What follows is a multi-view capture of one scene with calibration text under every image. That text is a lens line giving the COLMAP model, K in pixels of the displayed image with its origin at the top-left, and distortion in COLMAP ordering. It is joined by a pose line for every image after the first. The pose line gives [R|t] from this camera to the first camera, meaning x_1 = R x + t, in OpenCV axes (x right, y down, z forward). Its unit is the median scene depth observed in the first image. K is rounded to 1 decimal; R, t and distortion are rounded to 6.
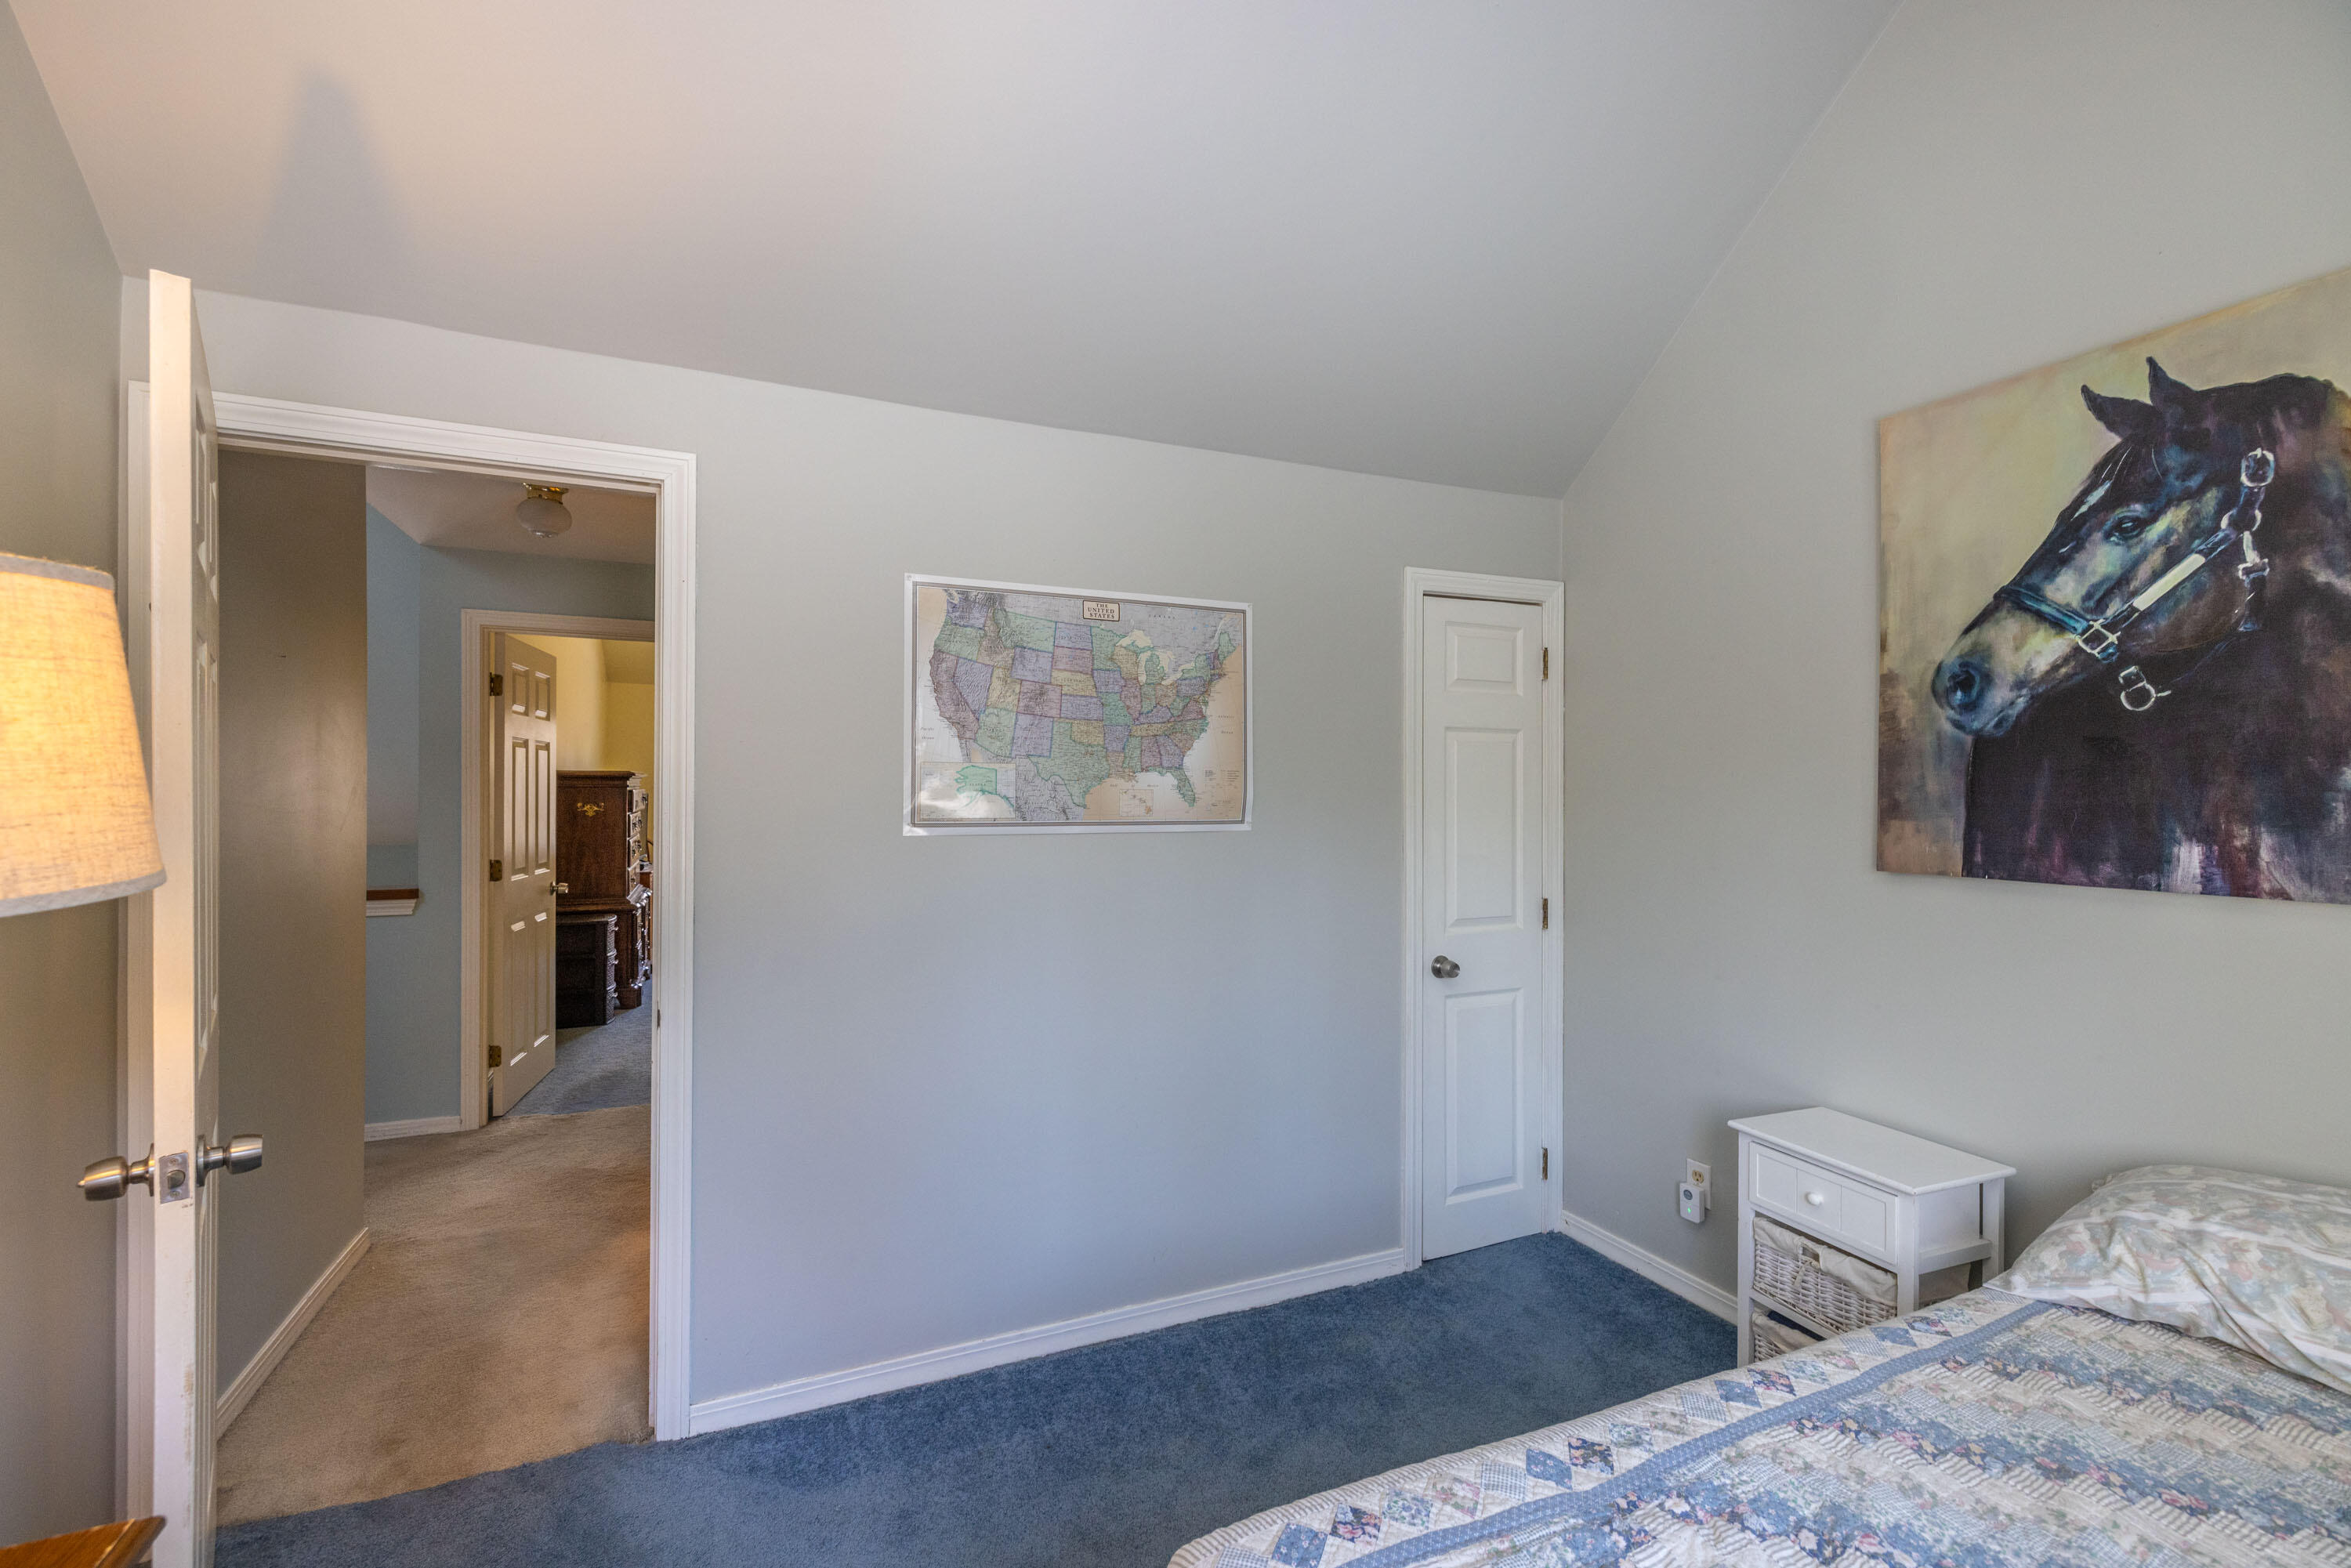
lens RADIAL K [[1006.9, 0, 1175.5], [0, 1006.9, 784.0], [0, 0, 1]] dist [0.000913, -0.000010]
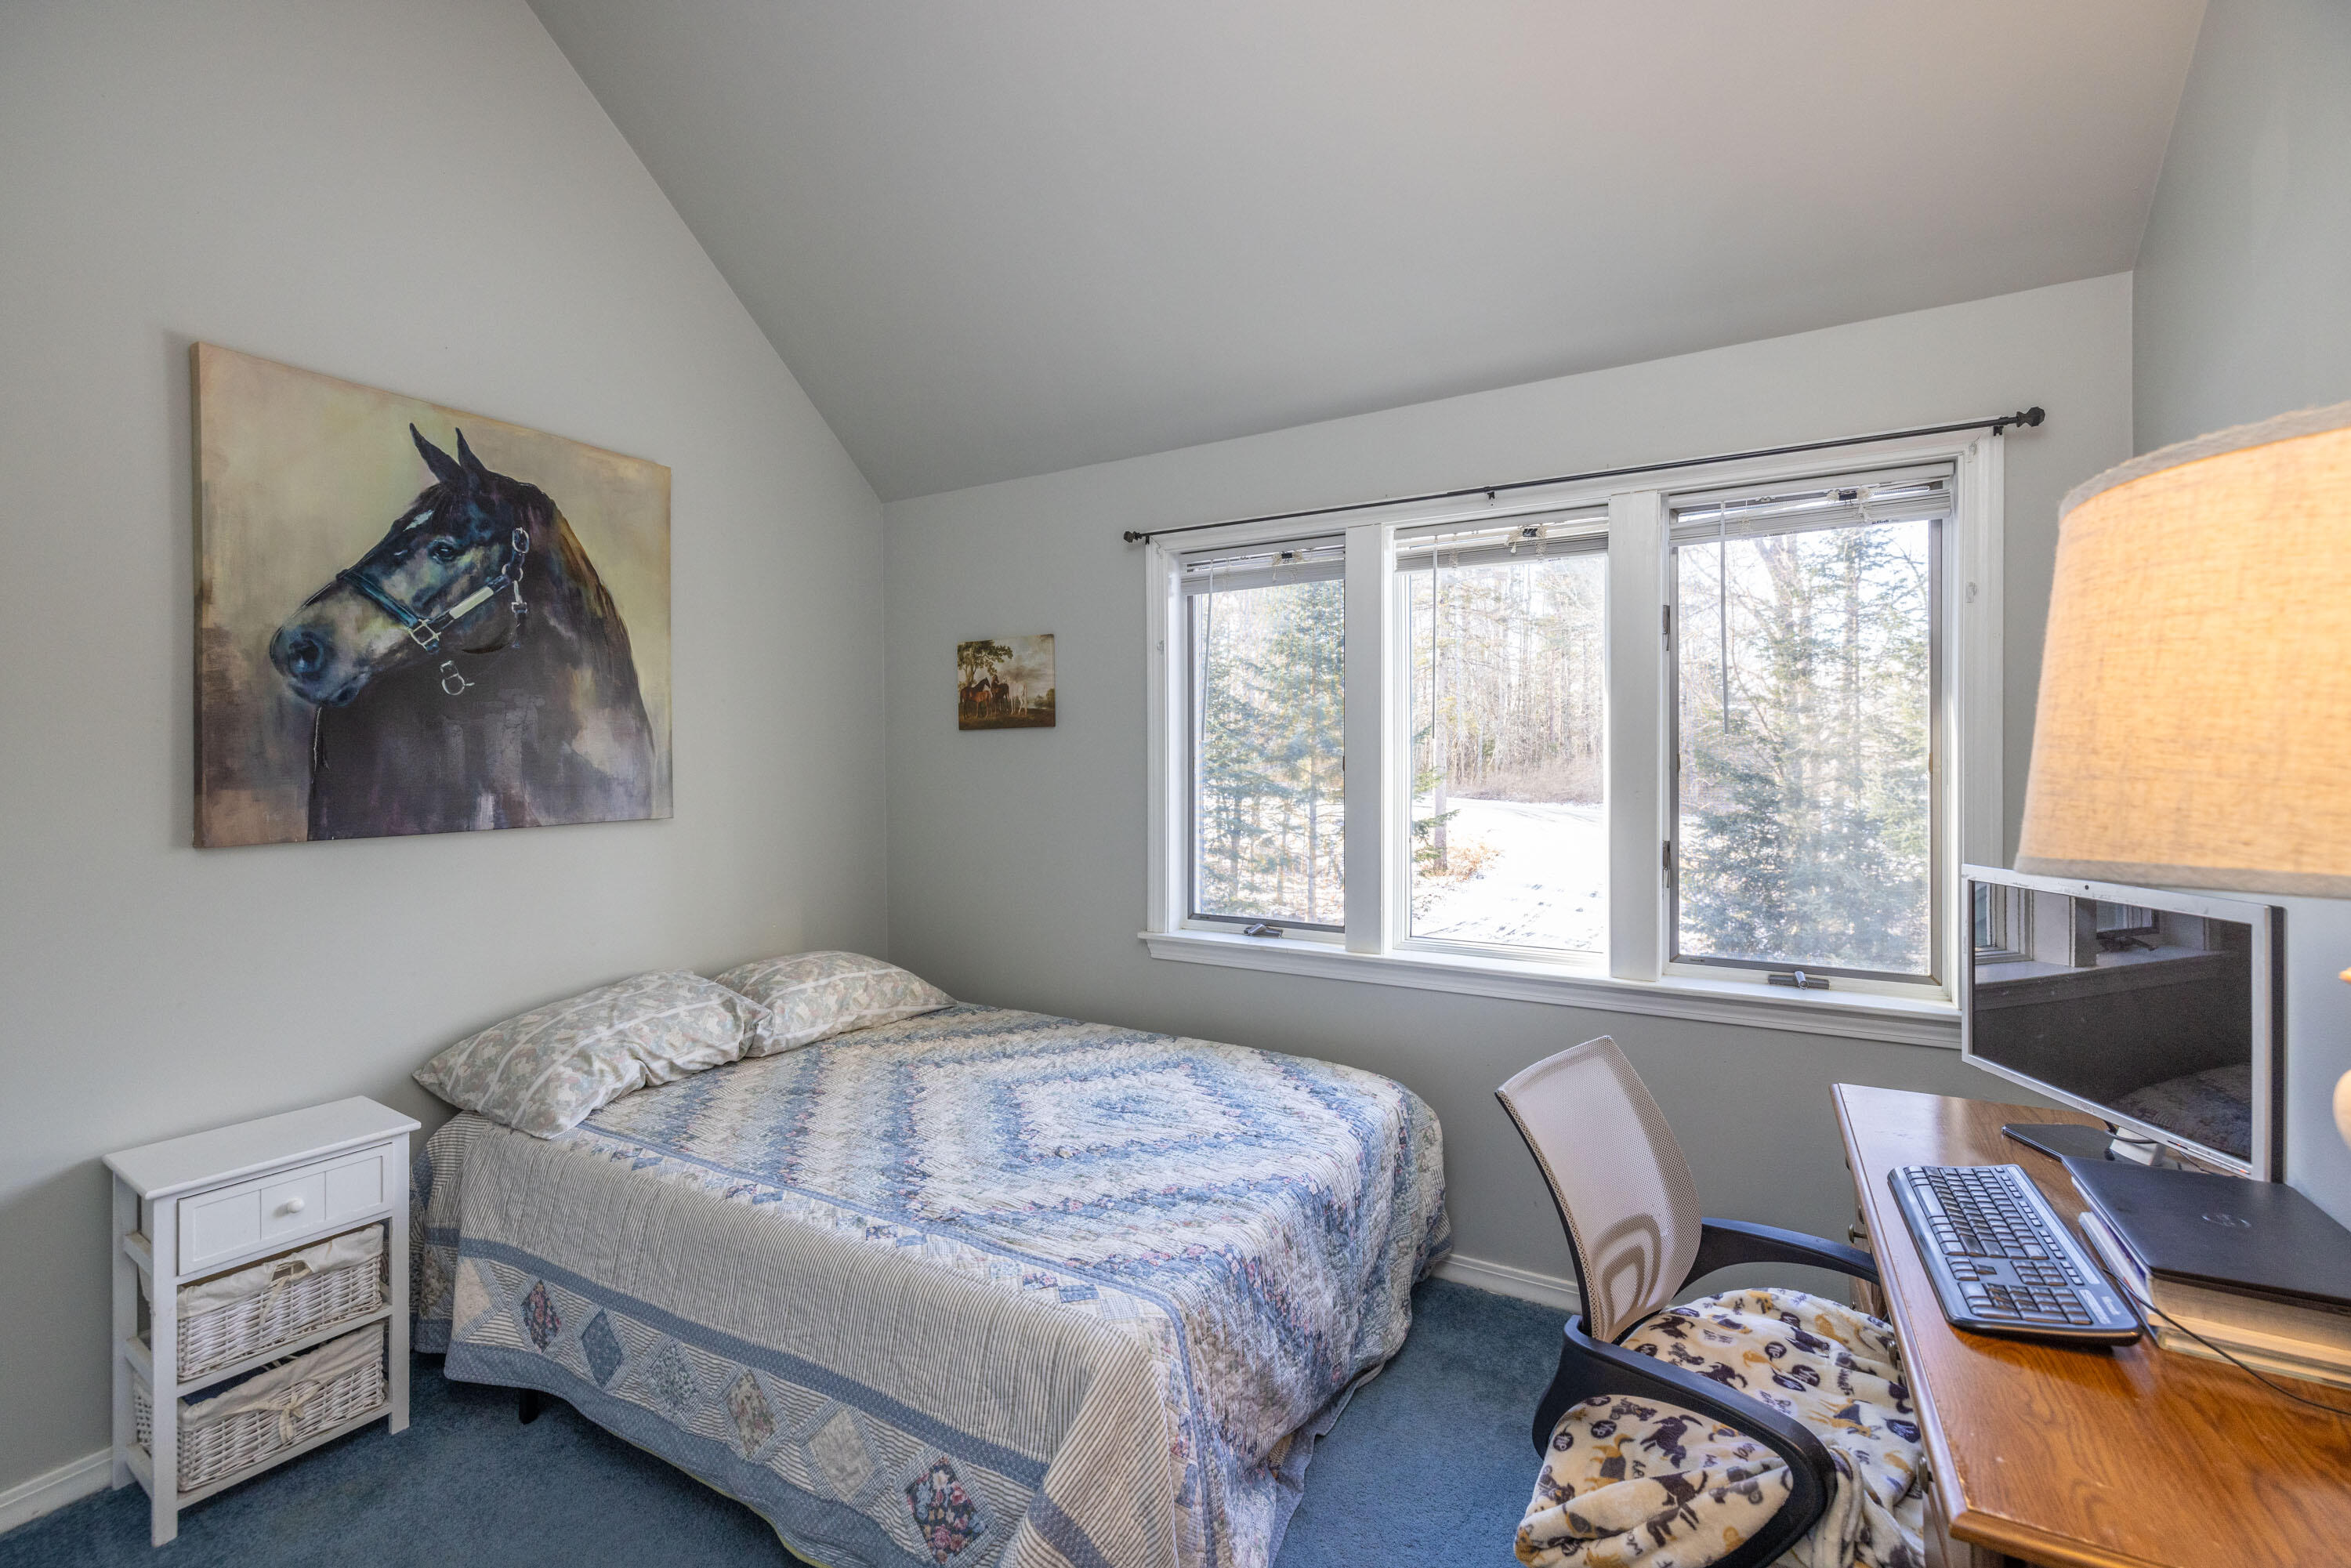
lens RADIAL K [[989.7, 0, 1161.6], [0, 989.7, 773.4], [0, 0, 1]] dist [-0.001426, -0.000256]
pose [[-0.589505, -0.010961, 0.807691, -0.576944], [0.002803, 0.999874, 0.015615, 0.010054], [-0.807760, 0.011469, -0.589400, 0.942671]]
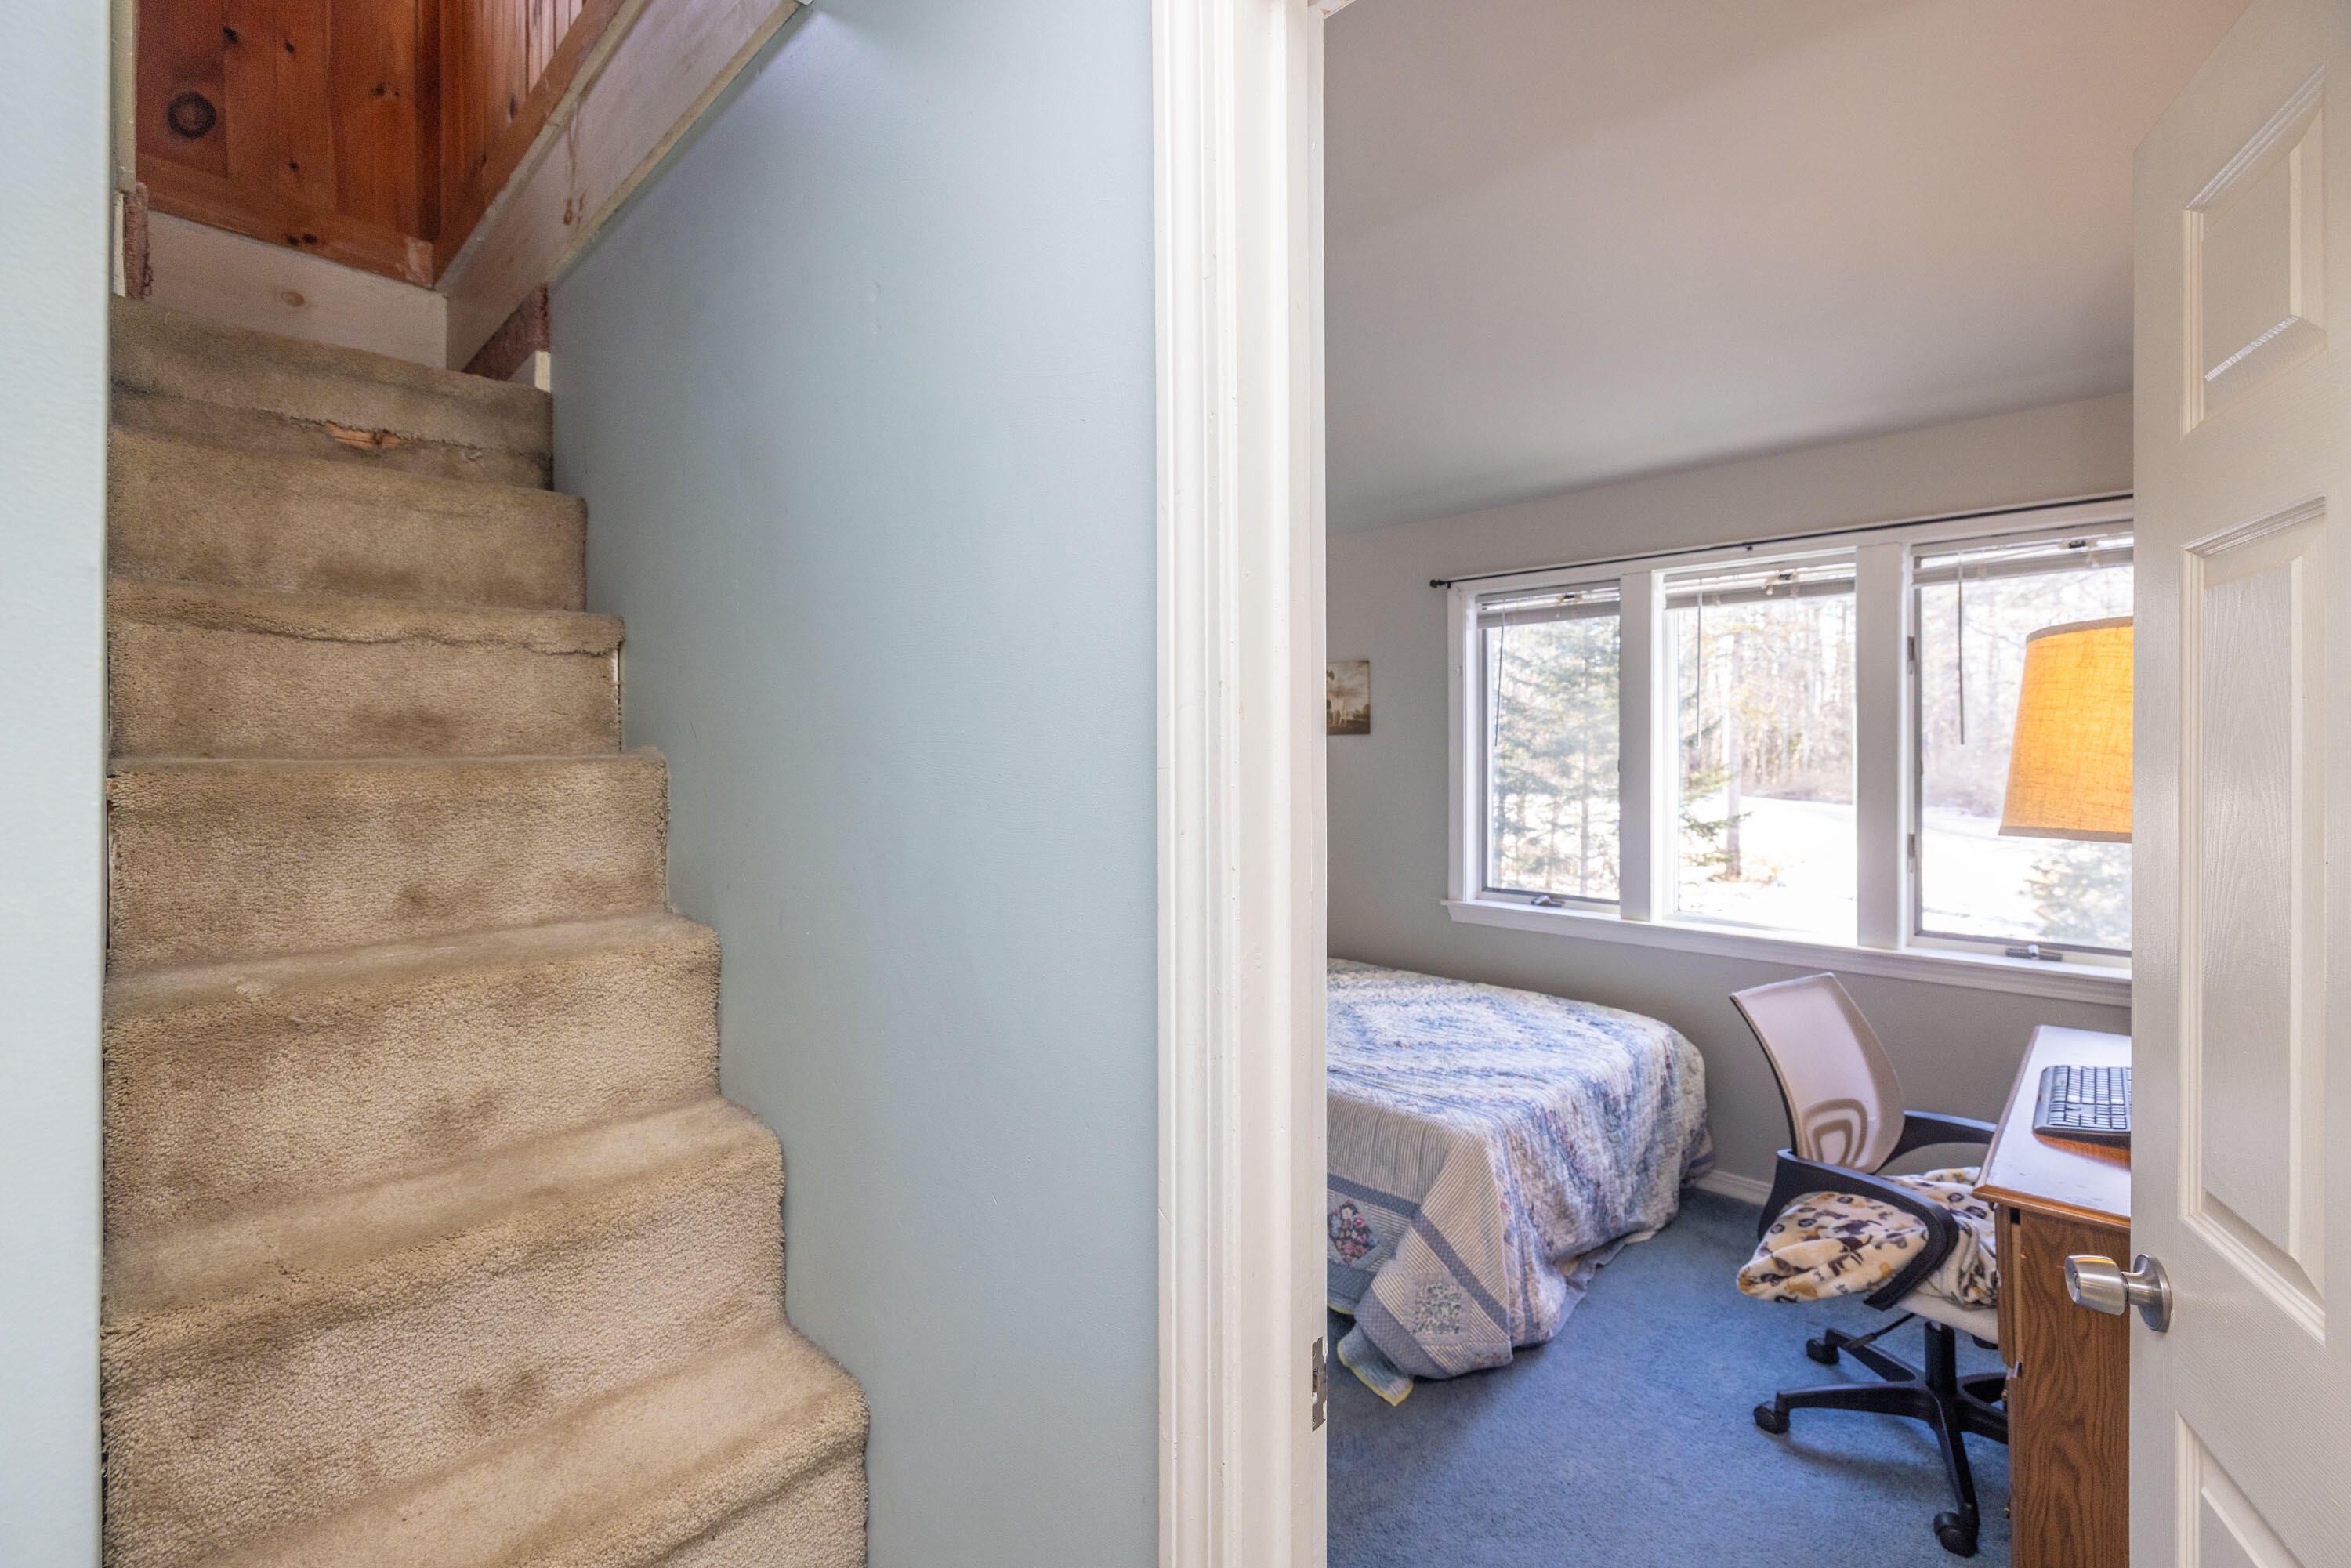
lens RADIAL K [[1009.1, 0, 1163.1], [0, 1009.1, 752.9], [0, 0, 1]] dist [0.000504, -0.000022]
pose [[-0.377775, -0.001433, 0.925896, -0.890671], [-0.000757, 0.999999, 0.001239, -0.004500], [-0.925897, -0.000232, -0.377776, 1.271282]]
